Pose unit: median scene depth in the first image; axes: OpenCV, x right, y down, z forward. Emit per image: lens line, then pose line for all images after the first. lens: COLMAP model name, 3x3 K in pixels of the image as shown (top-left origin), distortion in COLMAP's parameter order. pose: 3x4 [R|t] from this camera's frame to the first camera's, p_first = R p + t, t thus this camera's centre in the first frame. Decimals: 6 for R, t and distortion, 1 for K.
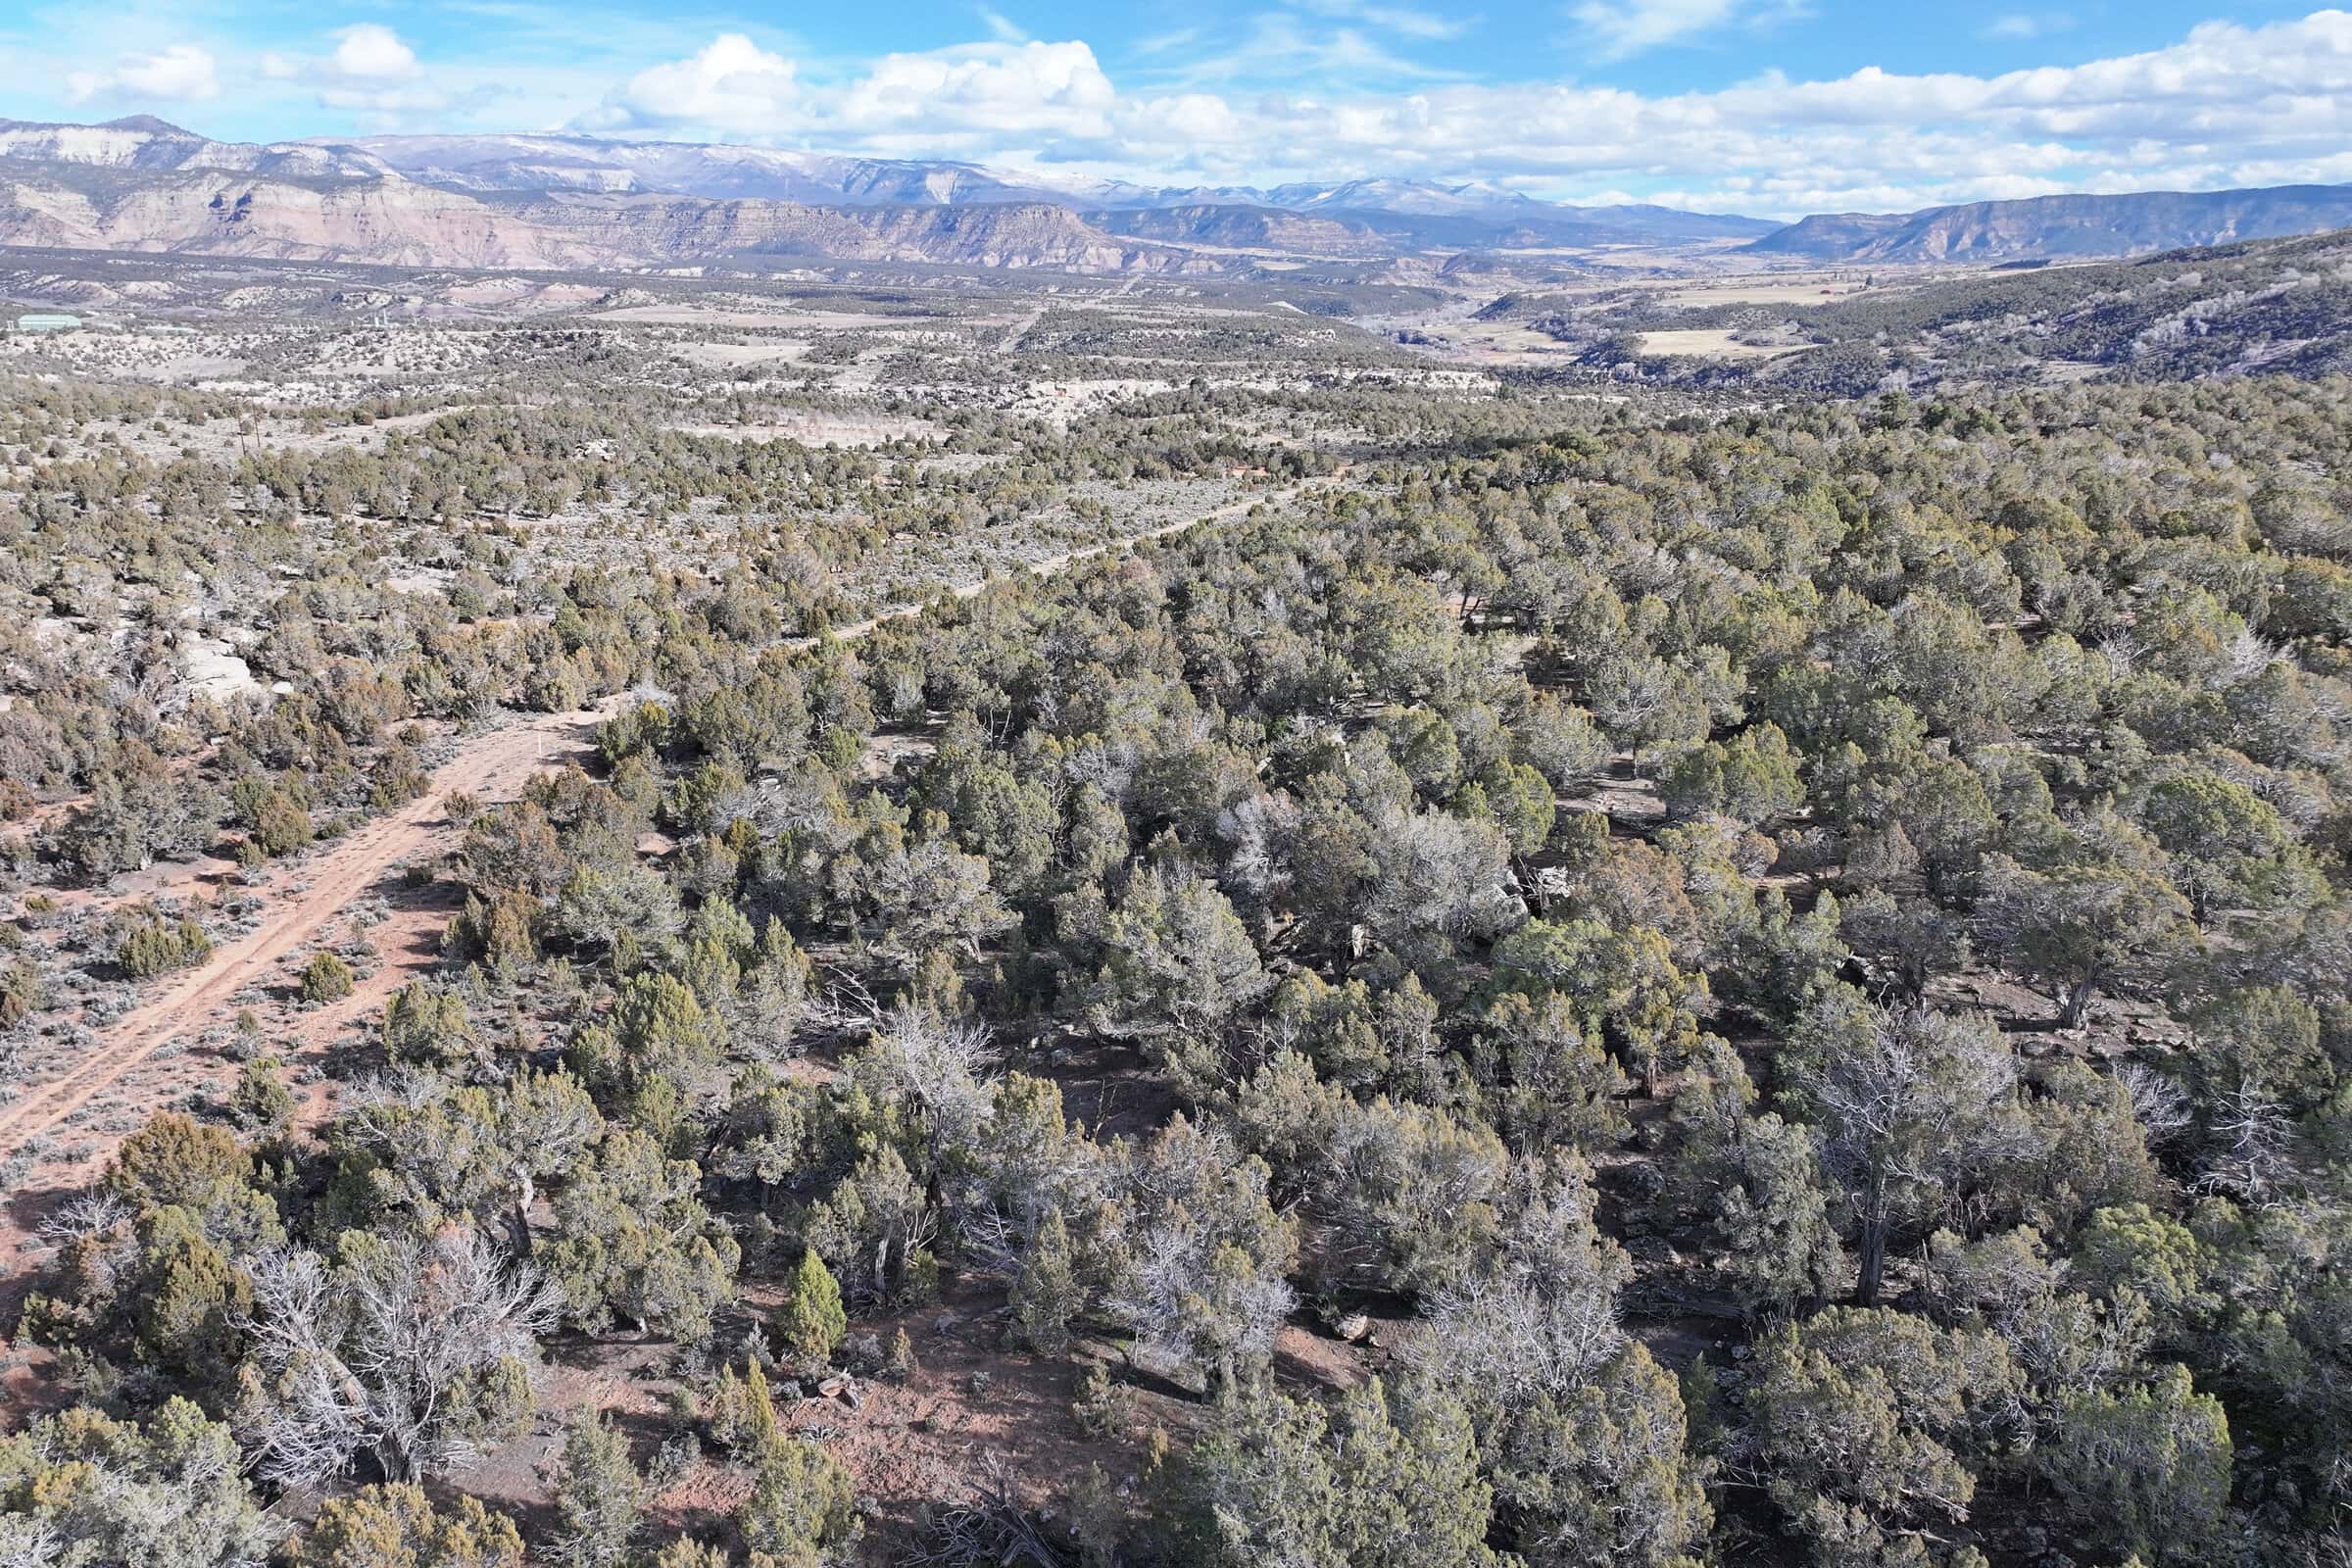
lens RADIAL K [[1658.8, 0, 1174.4], [0, 1658.8, 780.6], [0, 0, 1]] dist [0.000015, 0.015961]
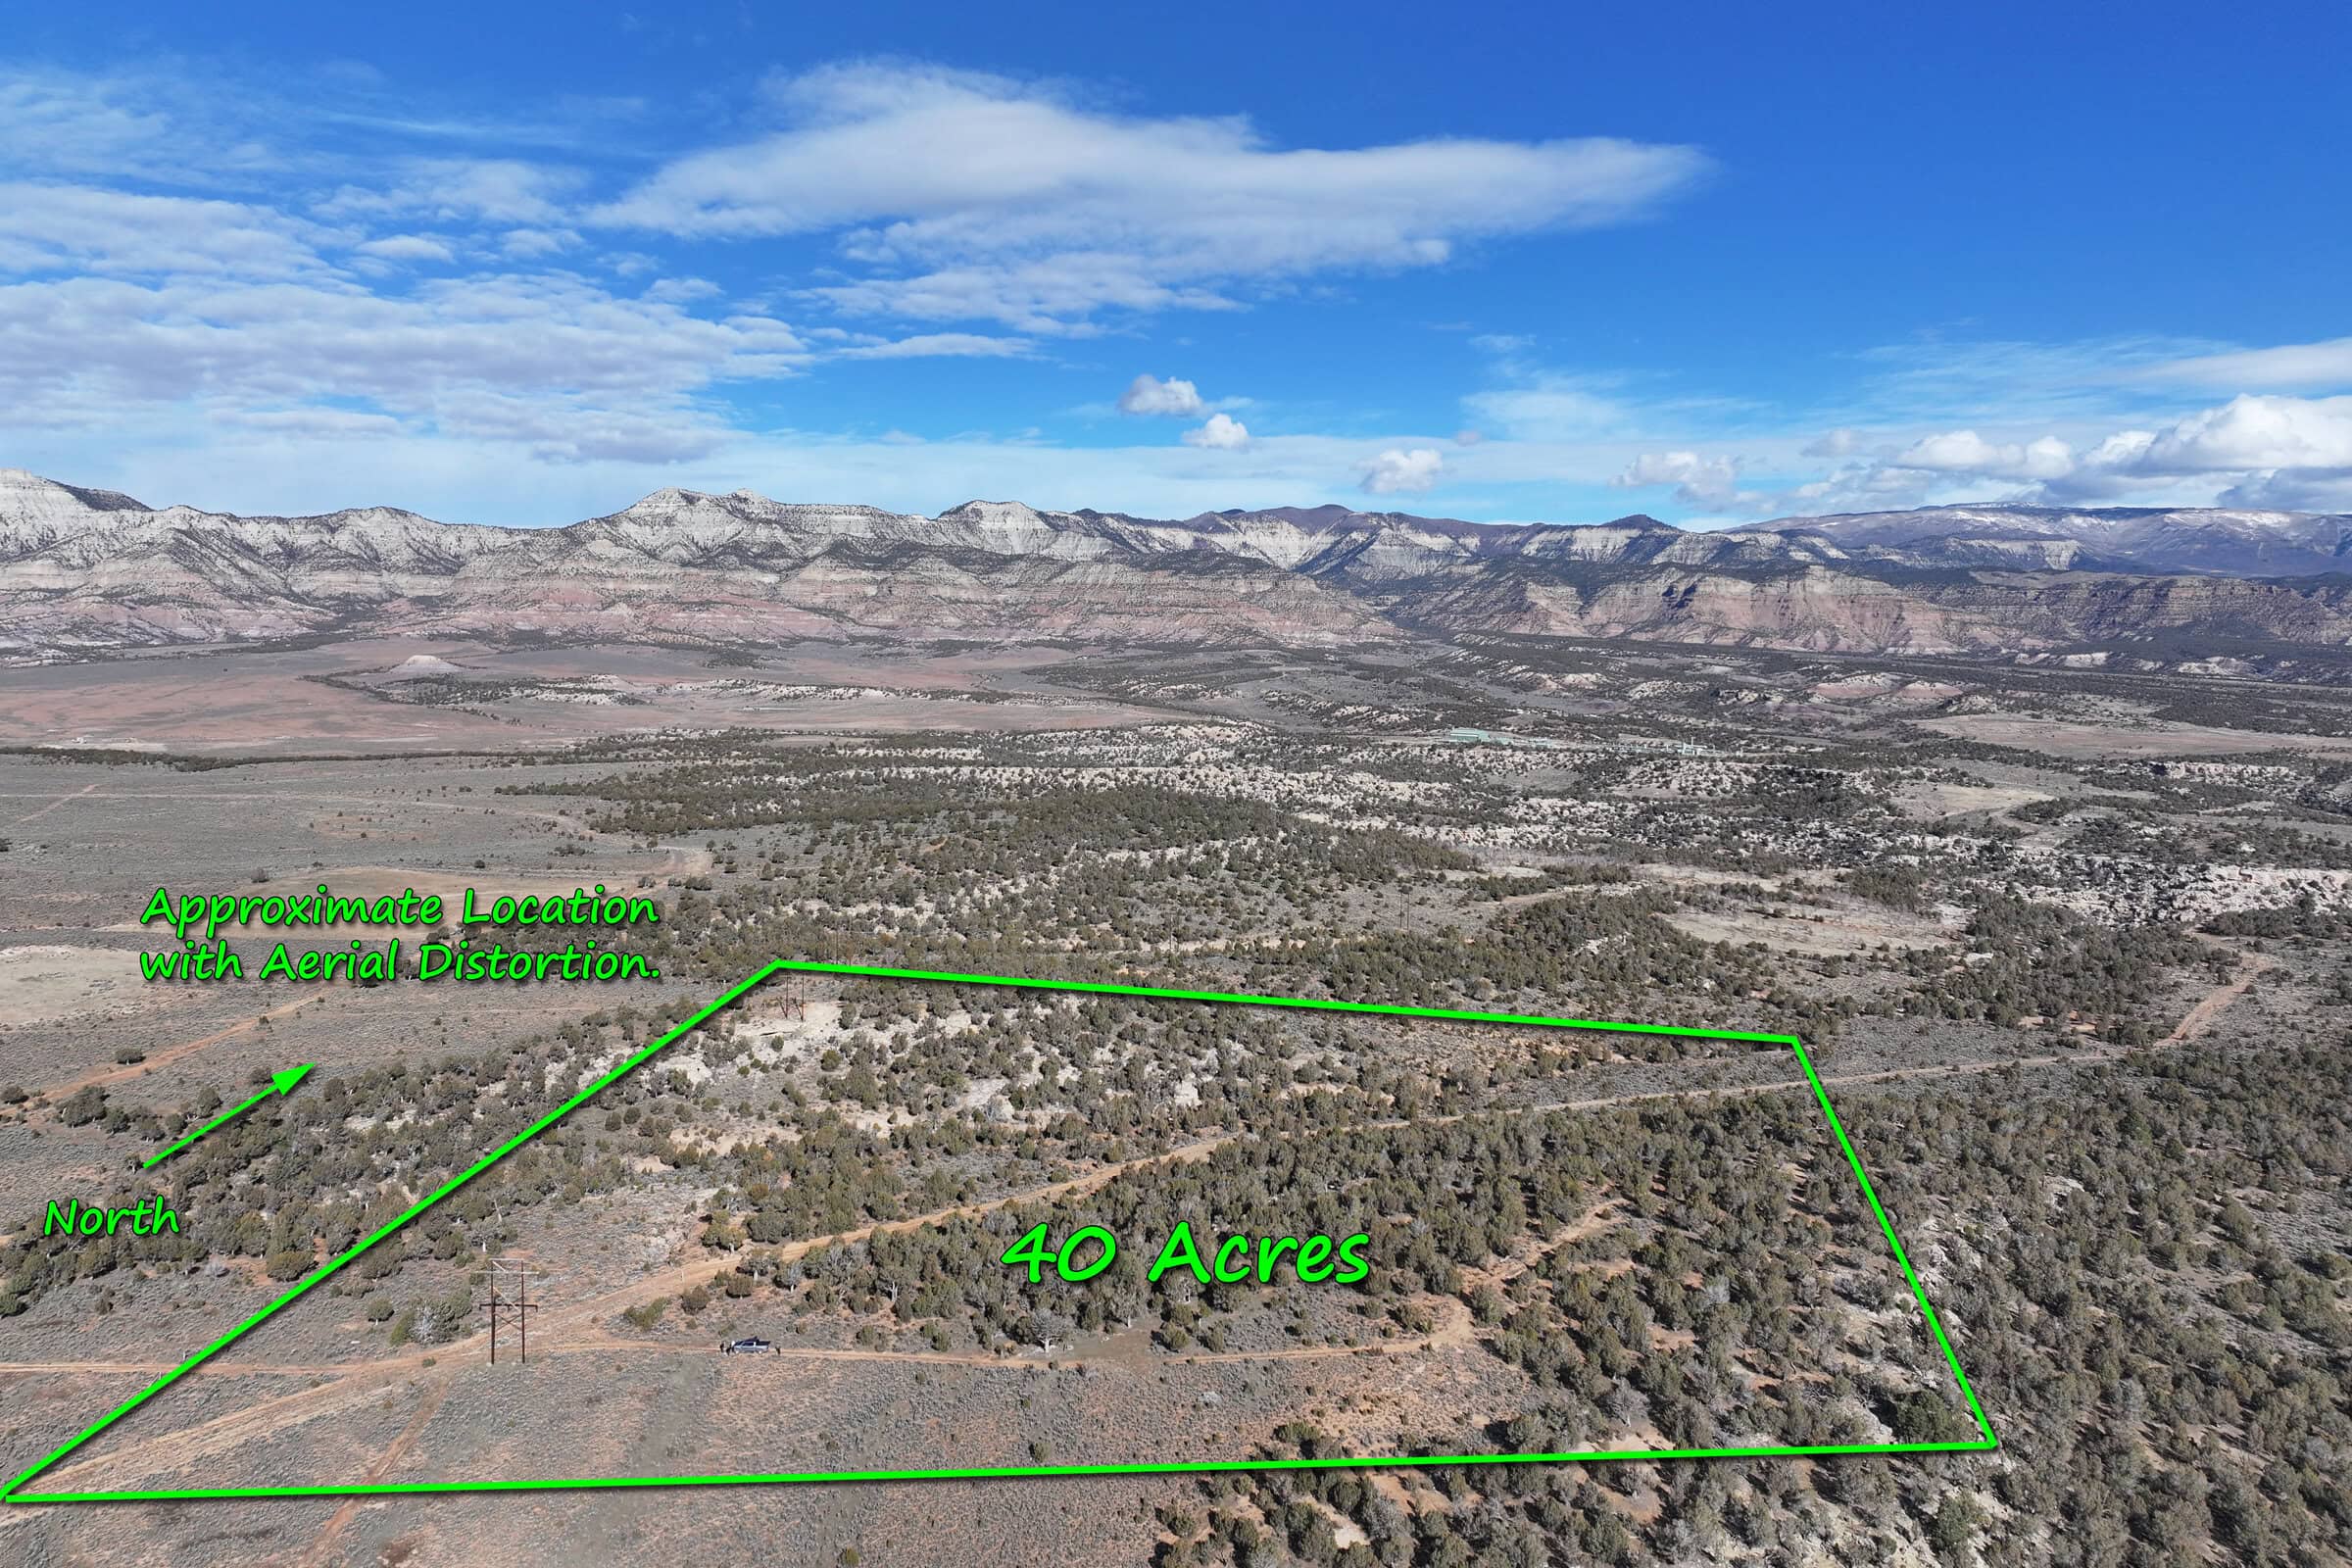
lens RADIAL K [[1722.4, 0, 1220.0], [0, 1722.4, 656.3], [0, 0, 1]] dist [0.009407, -0.003283]
pose [[0.717033, 0.020425, -0.696740, 0.172314], [-0.212024, 0.958597, -0.190098, -0.026848], [0.664010, 0.284032, 0.691676, -0.138489]]
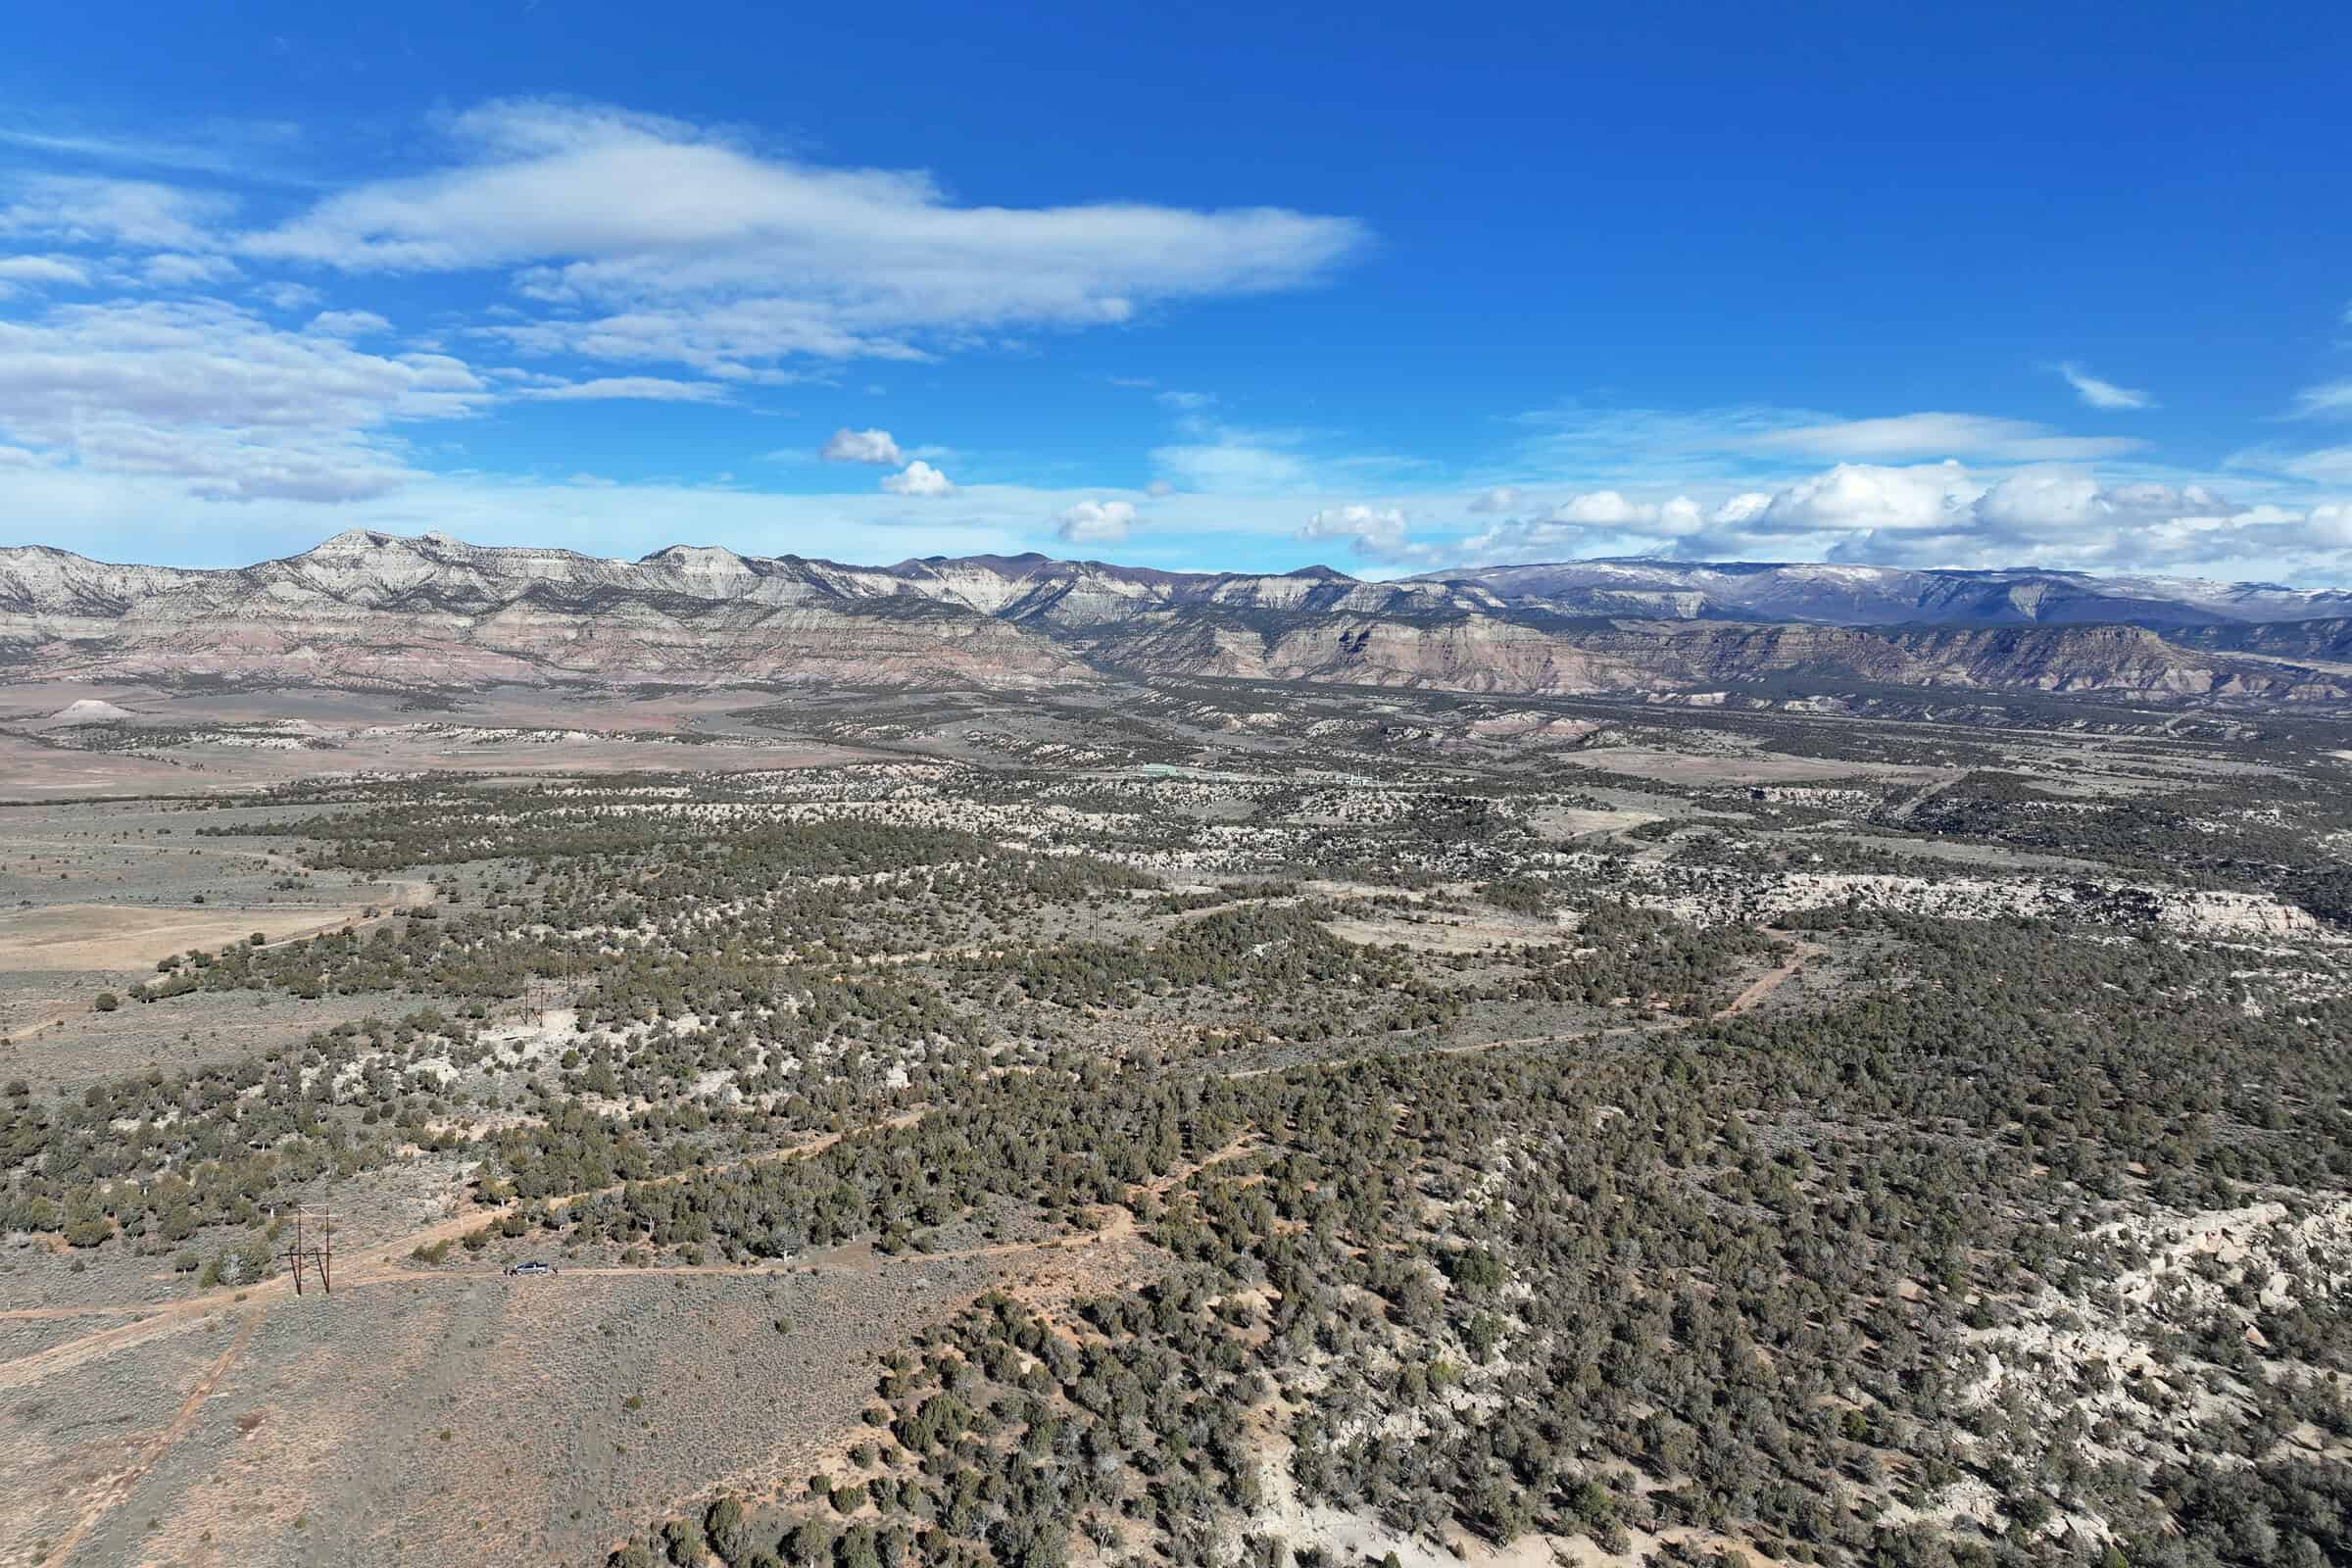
lens RADIAL K [[1658.7, 0, 1176.3], [0, 1658.7, 690.2], [0, 0, 1]] dist [0.010733, -0.005844]
pose [[0.814042, 0.014692, -0.580621, 0.198276], [-0.177471, 0.958160, -0.224573, -0.018155], [0.553028, 0.285855, 0.782590, -0.164774]]
